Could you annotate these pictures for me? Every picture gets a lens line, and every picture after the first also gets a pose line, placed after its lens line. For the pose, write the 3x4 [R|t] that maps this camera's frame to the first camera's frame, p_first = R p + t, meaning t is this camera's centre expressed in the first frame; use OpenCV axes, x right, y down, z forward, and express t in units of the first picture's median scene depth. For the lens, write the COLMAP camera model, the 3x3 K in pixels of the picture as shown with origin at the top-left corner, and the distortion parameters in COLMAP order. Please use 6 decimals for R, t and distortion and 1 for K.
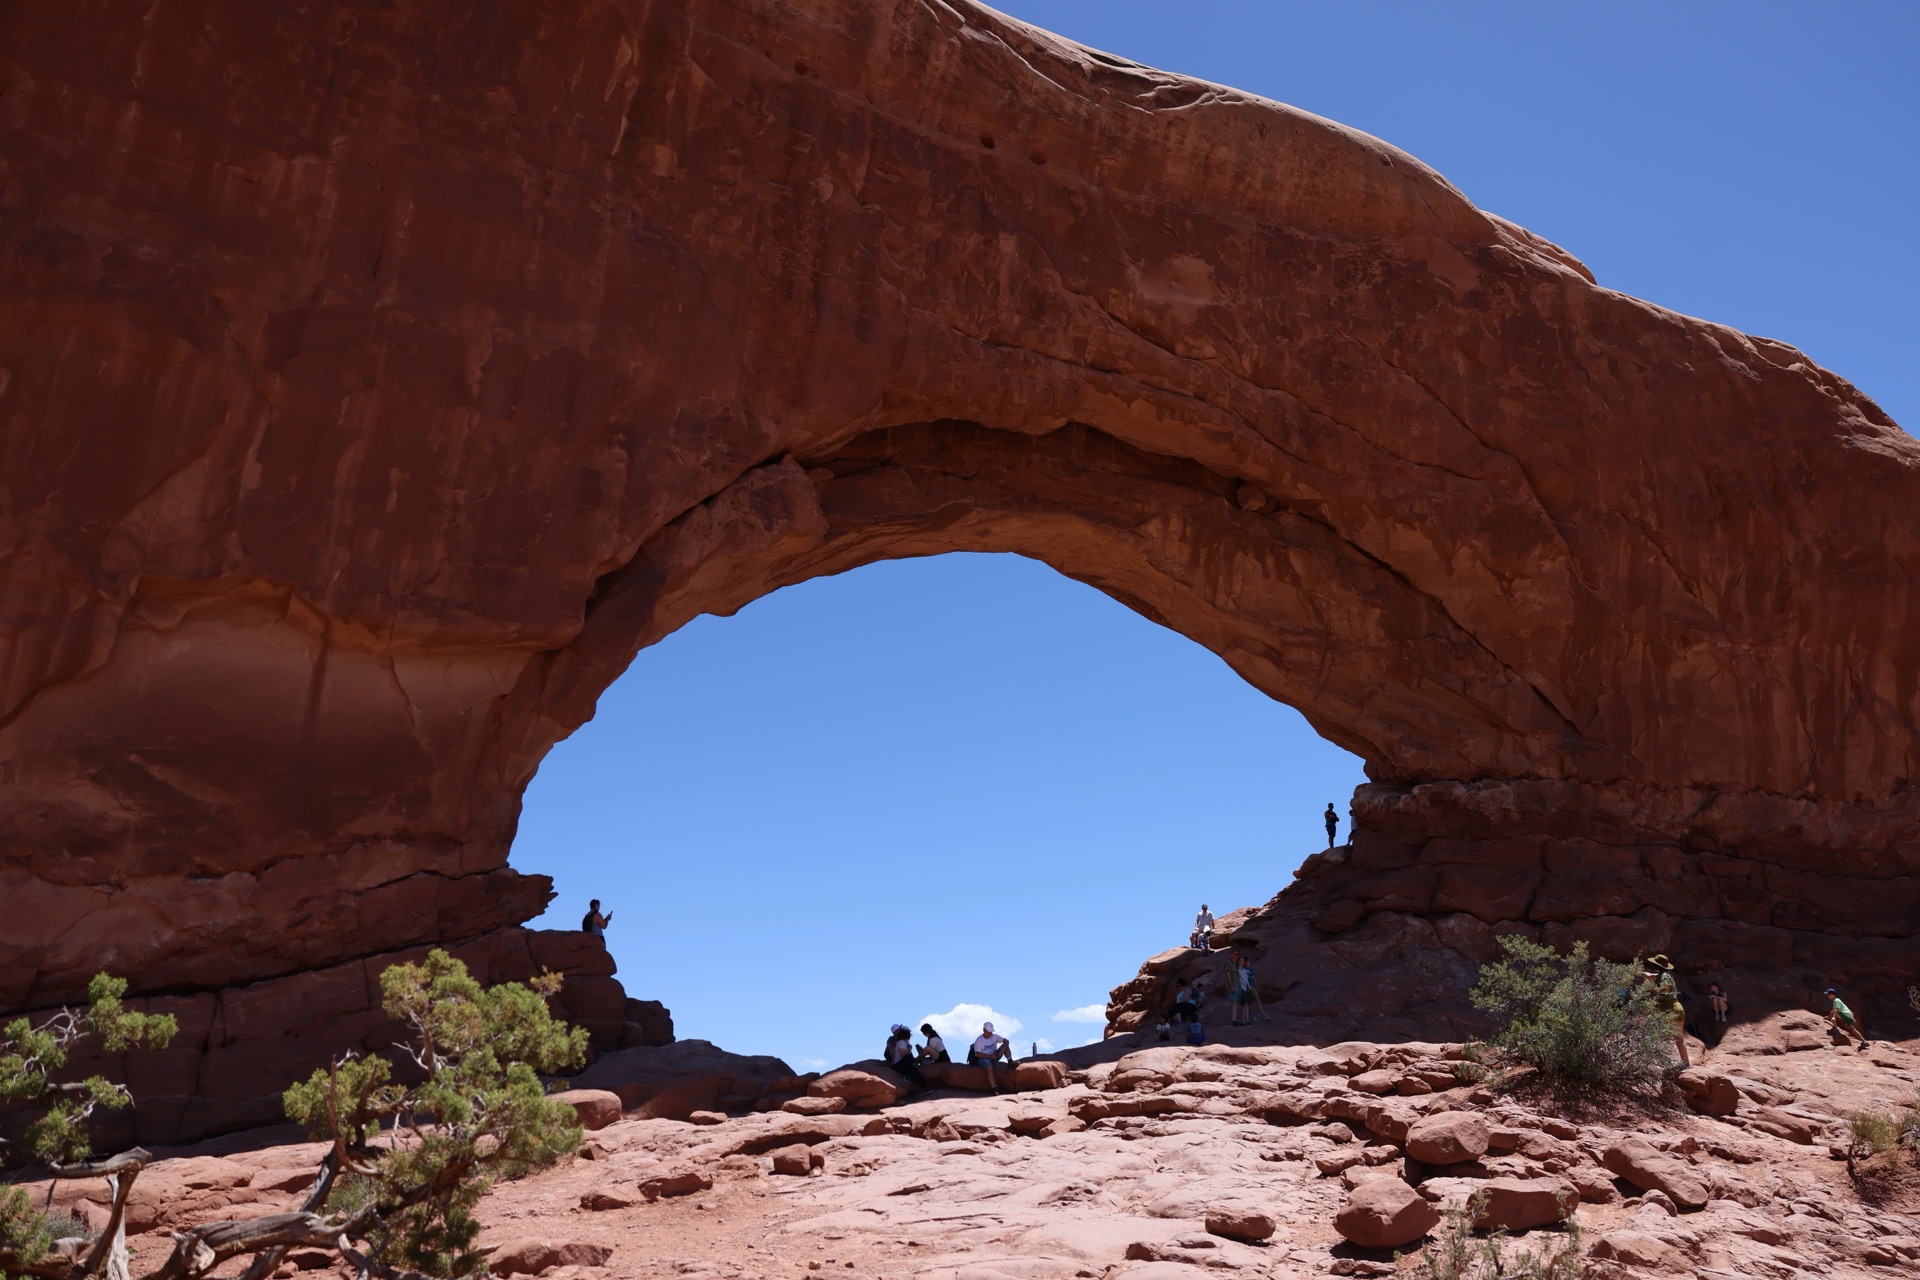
lens RADIAL K [[1317.3, 0, 952.3], [0, 1317.3, 631.9], [0, 0, 1]] dist [-0.104694, 0.075985]
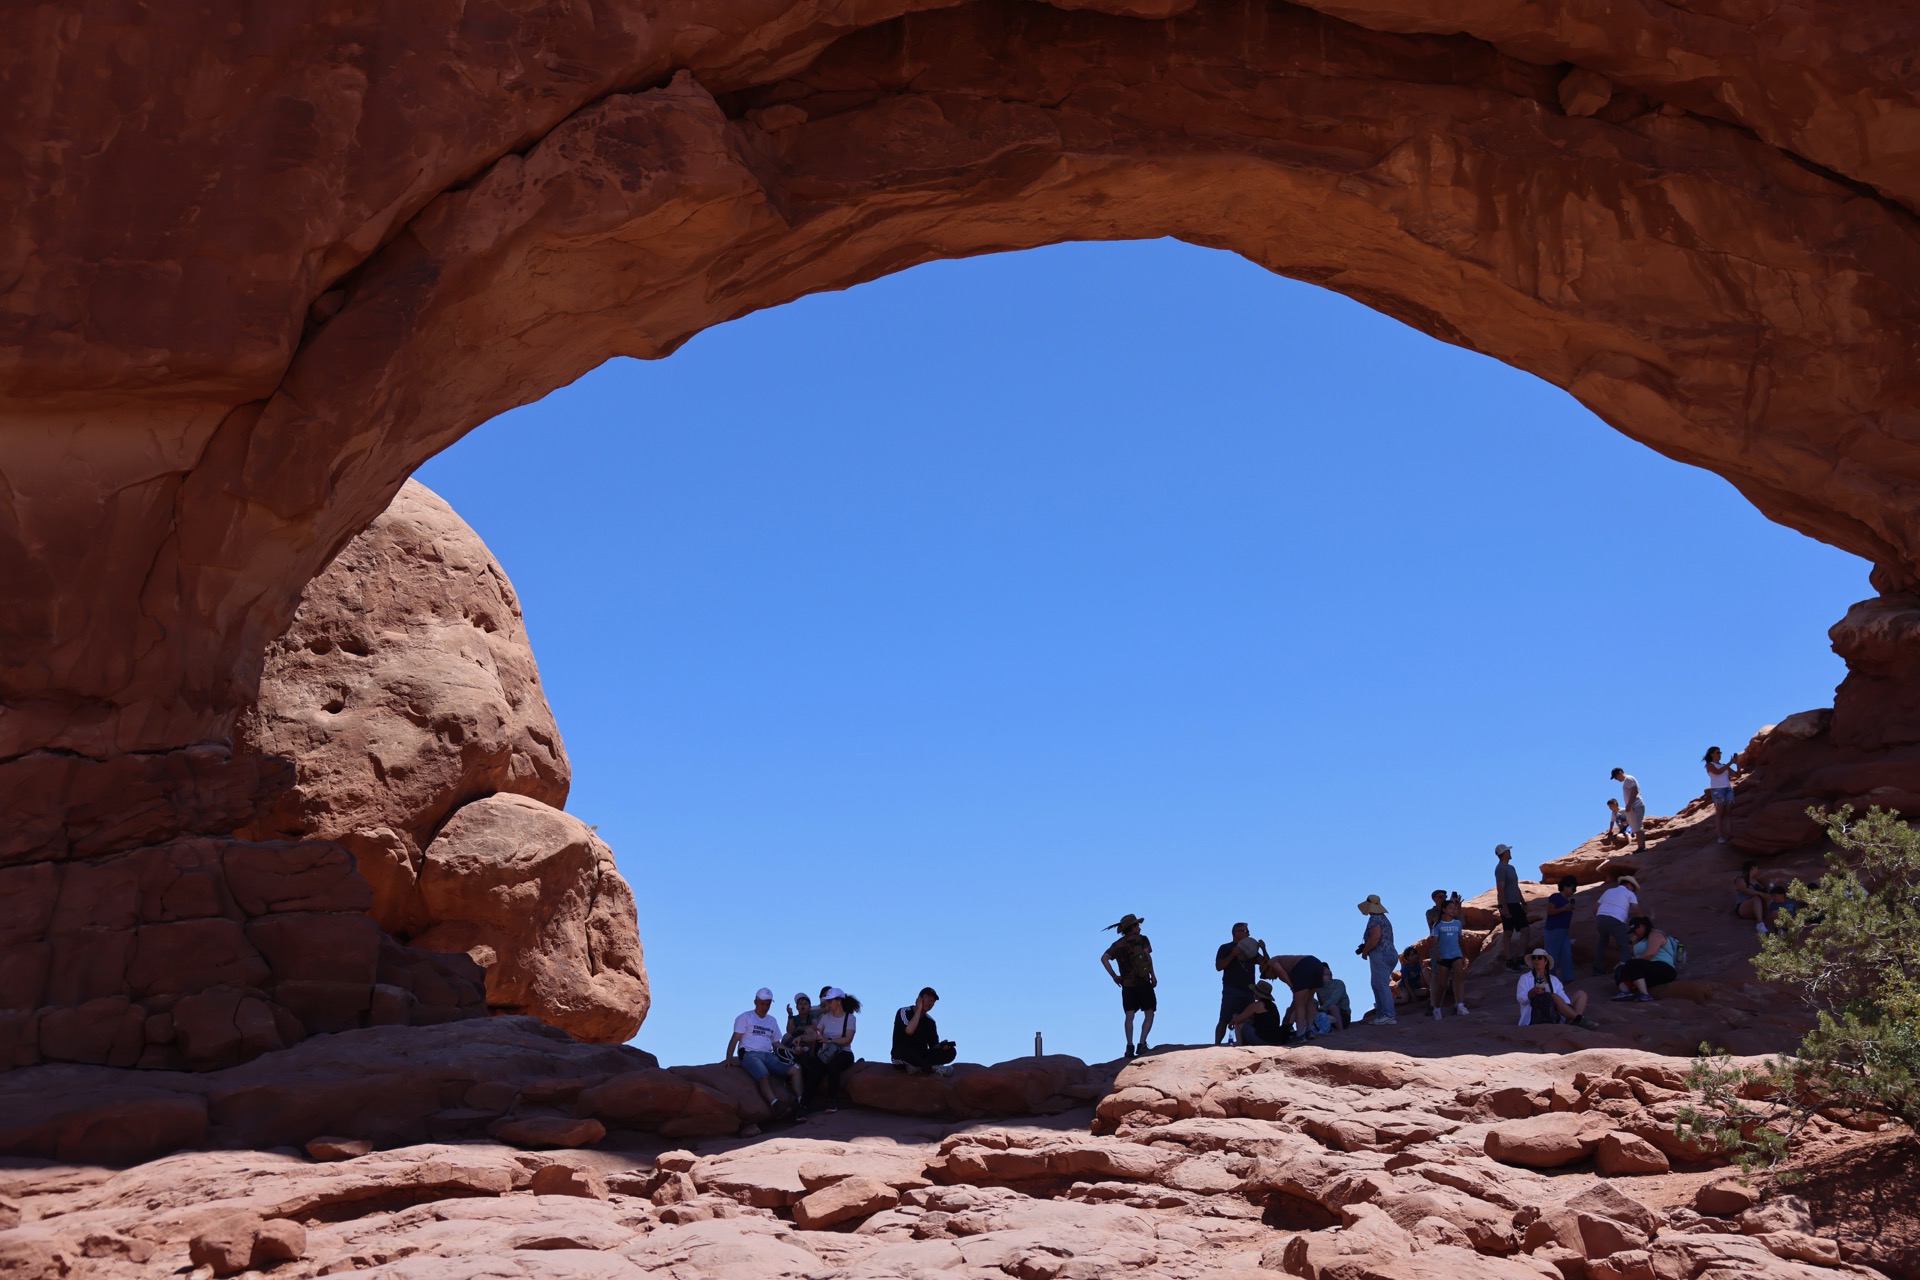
lens RADIAL K [[1690.8, 0, 942.4], [0, 1690.8, 627.9], [0, 0, 1]] dist [-0.034094, 0.067339]
pose [[0.958029, -0.044993, -0.283118, 0.167955], [0.065302, 0.995893, 0.062707, 0.068110], [0.279134, -0.078563, 0.957033, 0.222078]]
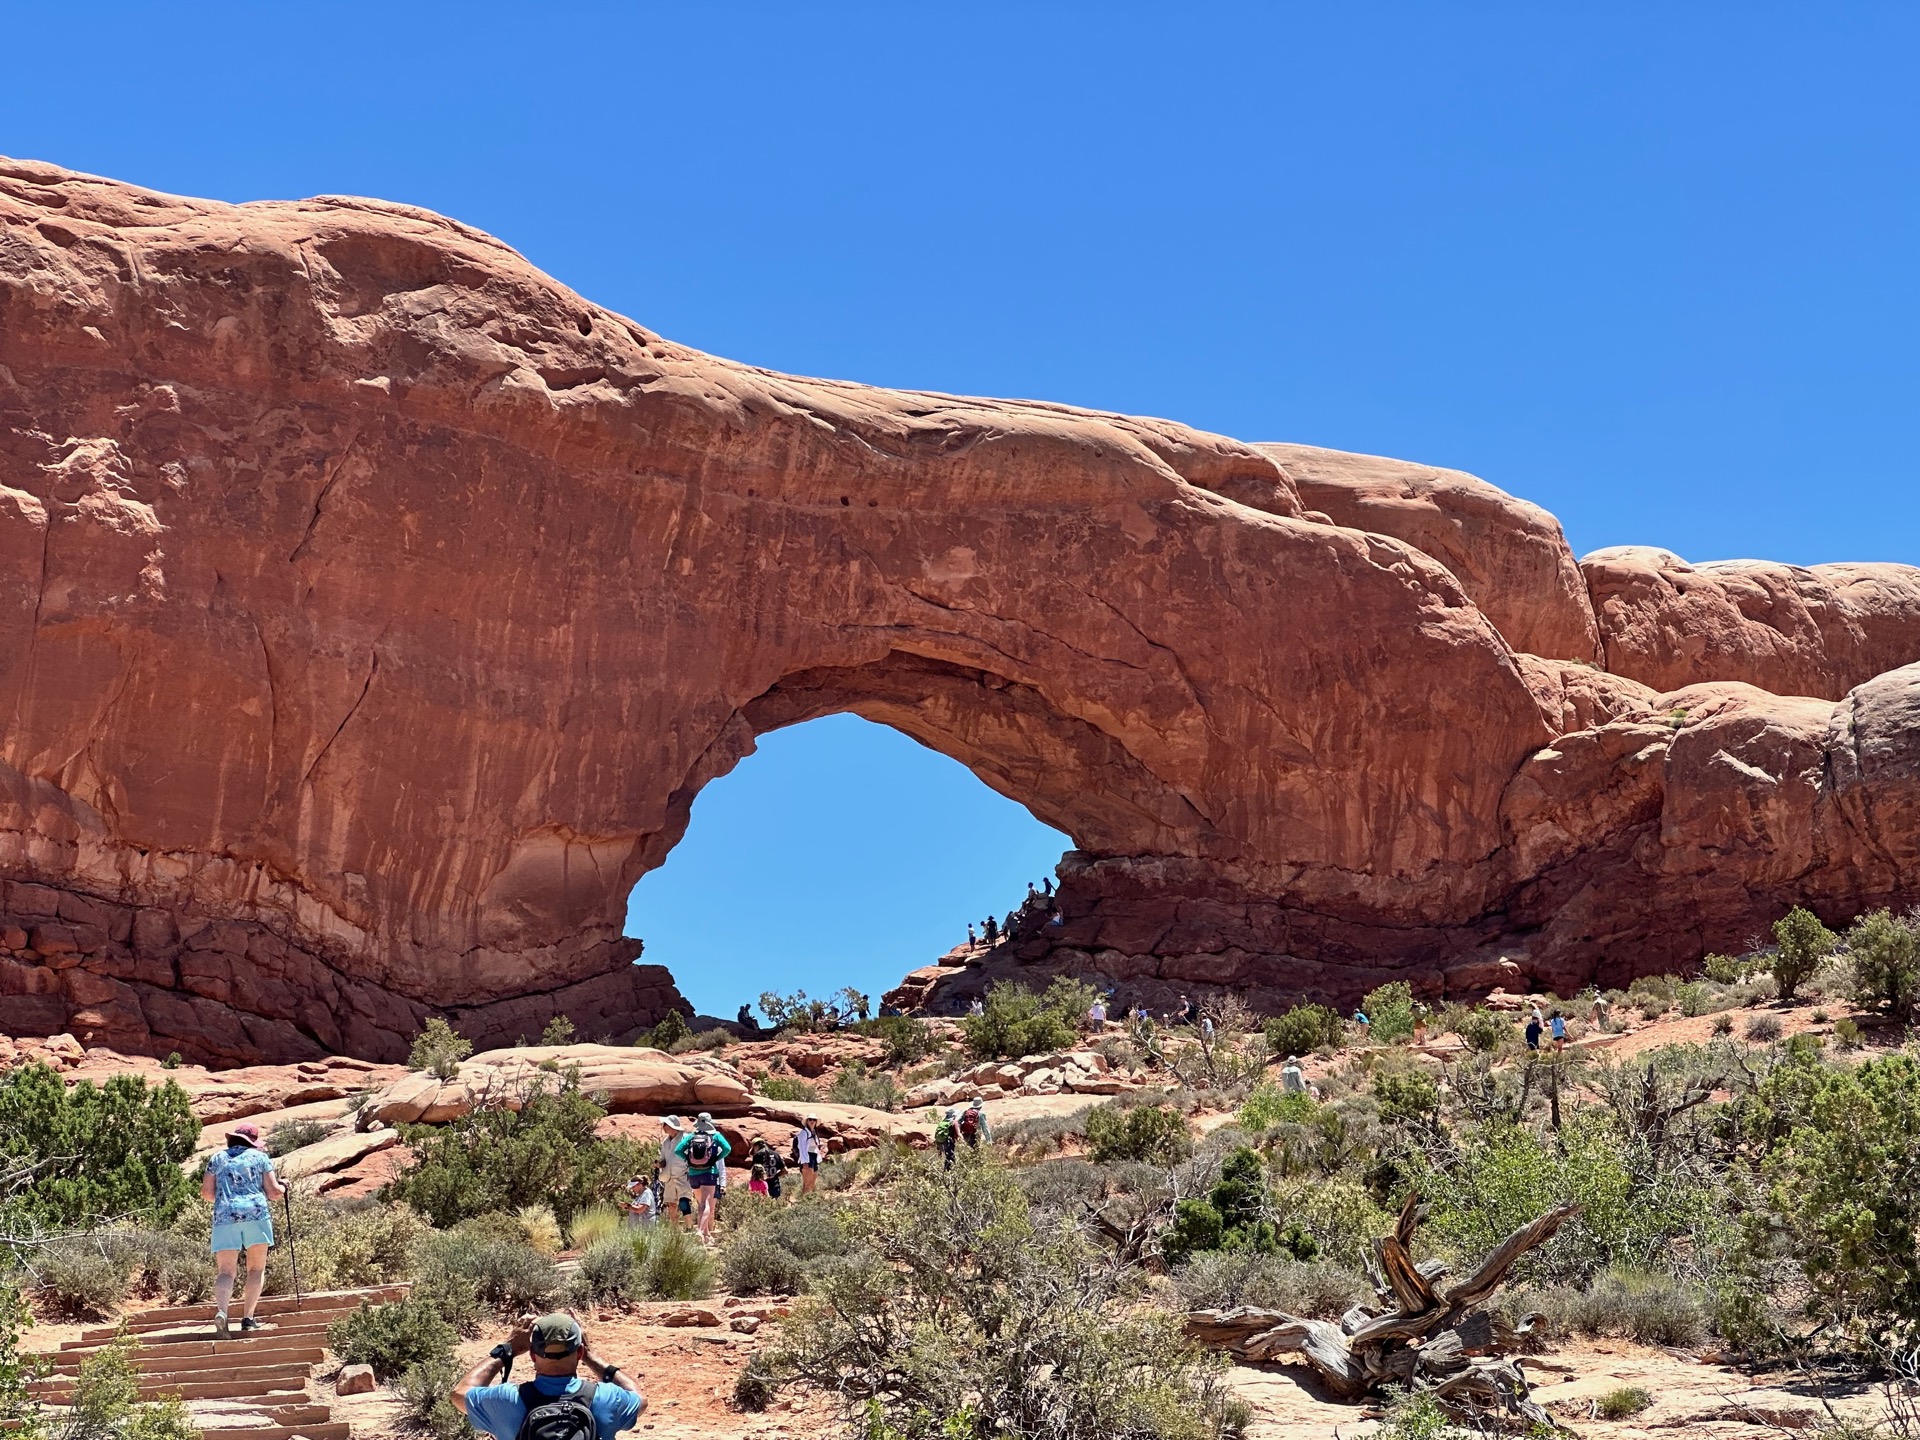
lens RADIAL K [[4401.9, 0, 956.6], [0, 4401.9, 718.9], [0, 0, 1]] dist [-0.569560, 0.000000]
pose [[0.983002, 0.015994, 0.182898, -0.794057], [-0.052513, 0.979073, 0.196618, -1.128574], [-0.175926, -0.202880, 0.963270, -4.168929]]
